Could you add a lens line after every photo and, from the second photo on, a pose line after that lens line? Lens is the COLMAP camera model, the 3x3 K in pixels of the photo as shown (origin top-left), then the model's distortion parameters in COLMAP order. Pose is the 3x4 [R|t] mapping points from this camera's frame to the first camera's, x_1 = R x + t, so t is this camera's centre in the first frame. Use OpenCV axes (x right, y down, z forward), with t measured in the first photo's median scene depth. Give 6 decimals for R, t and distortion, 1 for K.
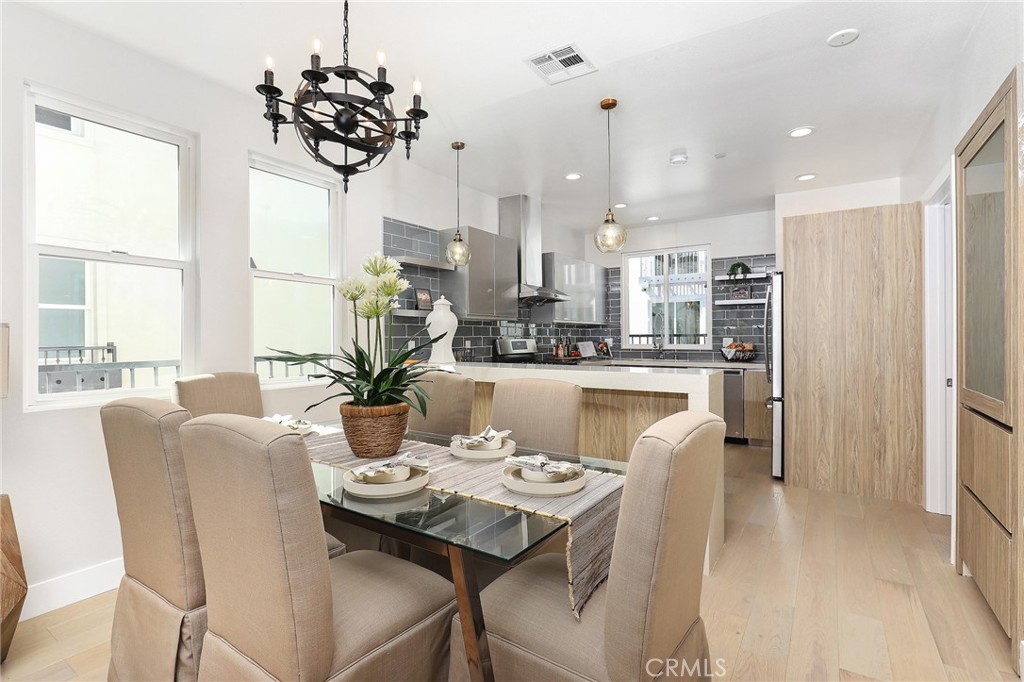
lens RADIAL K [[477.4, 0, 518.1], [0, 477.4, 338.4], [0, 0, 1]] dist [-0.026154, 0.000226]
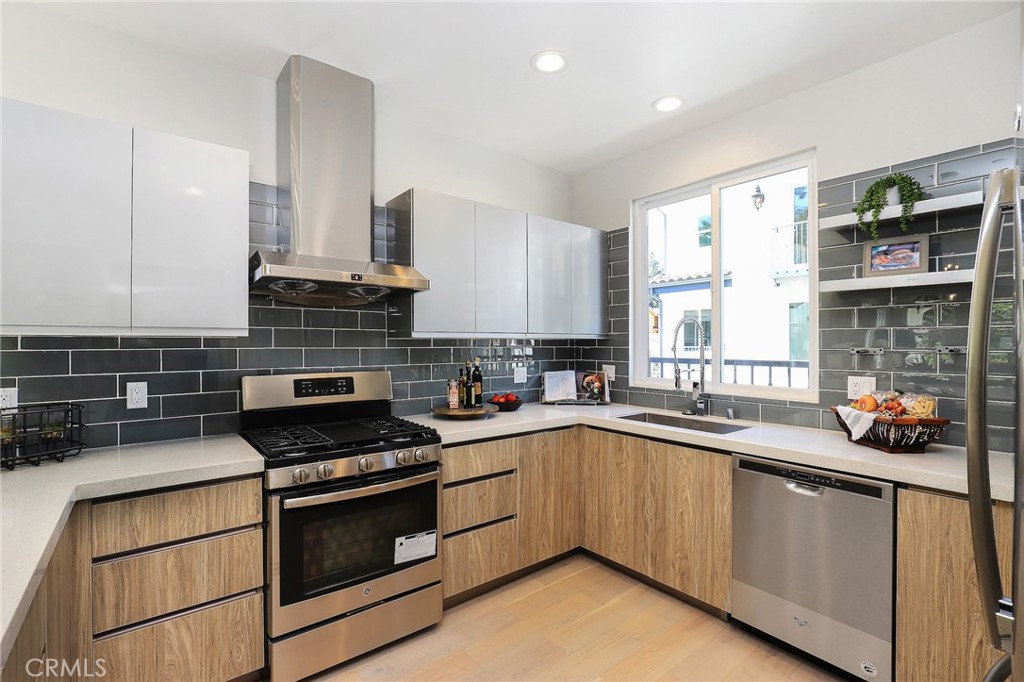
lens RADIAL K [[465.7, 0, 512.3], [0, 465.7, 344.5], [0, 0, 1]] dist [-0.023995, 0.006415]
pose [[0.948582, 0.007471, -0.316442, 0.291536], [-0.007180, 0.999972, 0.002086, -0.027088], [0.316449, 0.000294, 0.948609, 0.553494]]
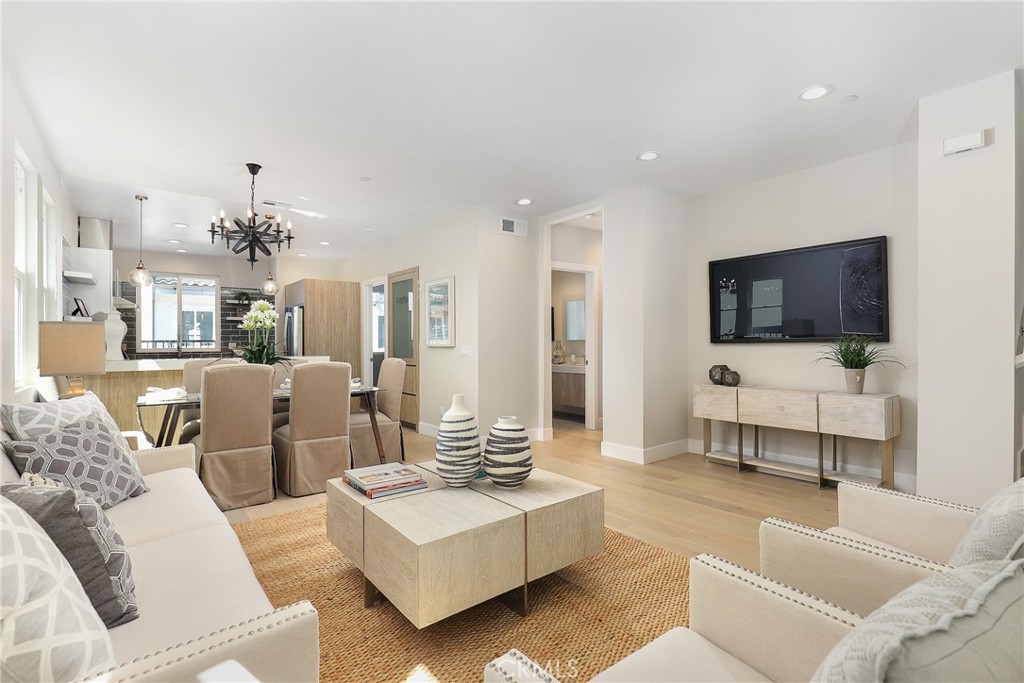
lens RADIAL K [[477.4, 0, 518.1], [0, 477.4, 338.9], [0, 0, 1]] dist [-0.026154, 0.000226]
pose [[0.312655, 0.002708, 0.949863, -0.660833], [0.009573, 0.999936, -0.006001, 0.003814], [-0.949818, 0.010970, 0.312609, -0.278305]]
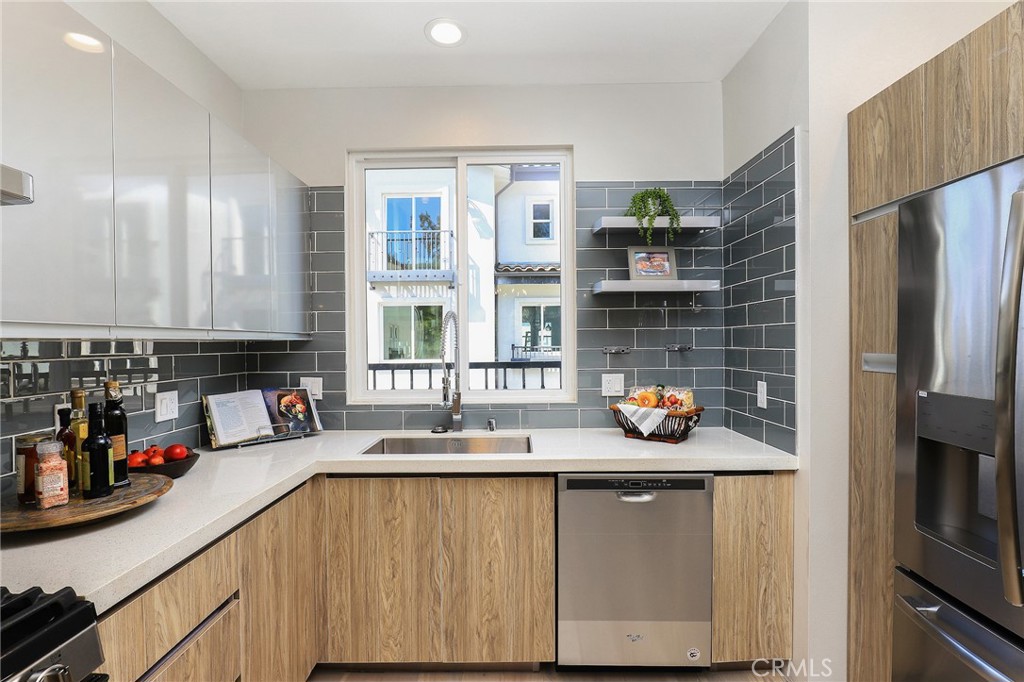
lens RADIAL K [[465.7, 0, 512.3], [0, 465.7, 344.5], [0, 0, 1]] dist [-0.023995, 0.006415]
pose [[0.845612, -0.007032, 0.533751, 0.150419], [0.008188, 0.999966, 0.000201, -0.028490], [-0.533735, 0.004200, 0.845641, 0.709242]]
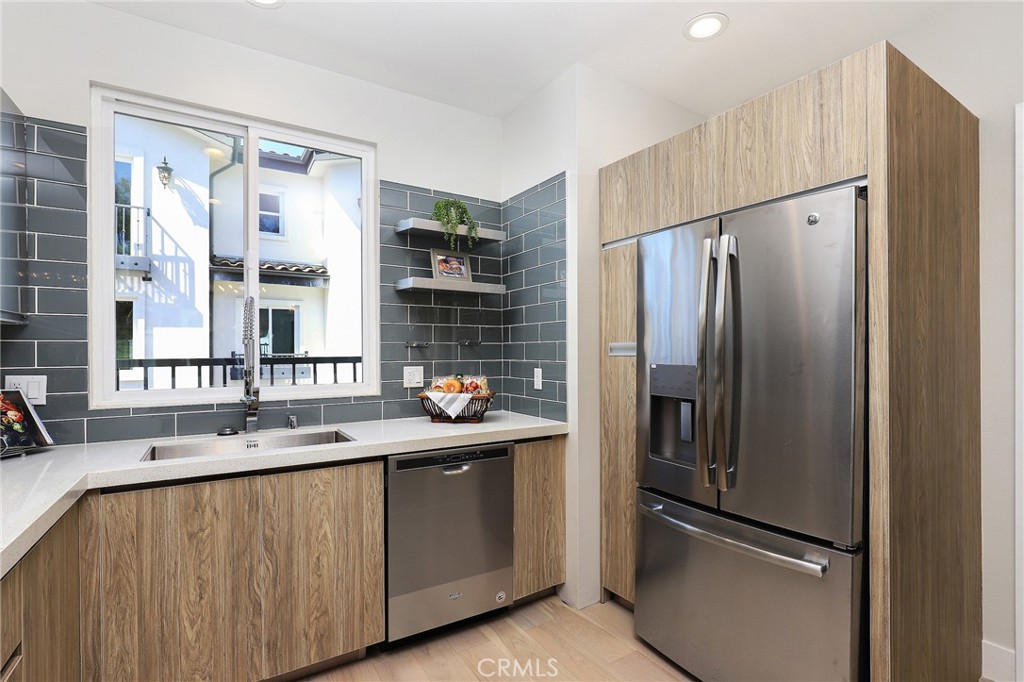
lens RADIAL K [[475.9, 0, 502.7], [0, 475.9, 351.9], [0, 0, 1]] dist [-0.018258, 0.000727]
pose [[0.430966, 0.001771, 0.902366, 0.076836], [0.006439, 0.999967, -0.005038, -0.012350], [-0.902345, 0.007982, 0.430940, 0.741079]]
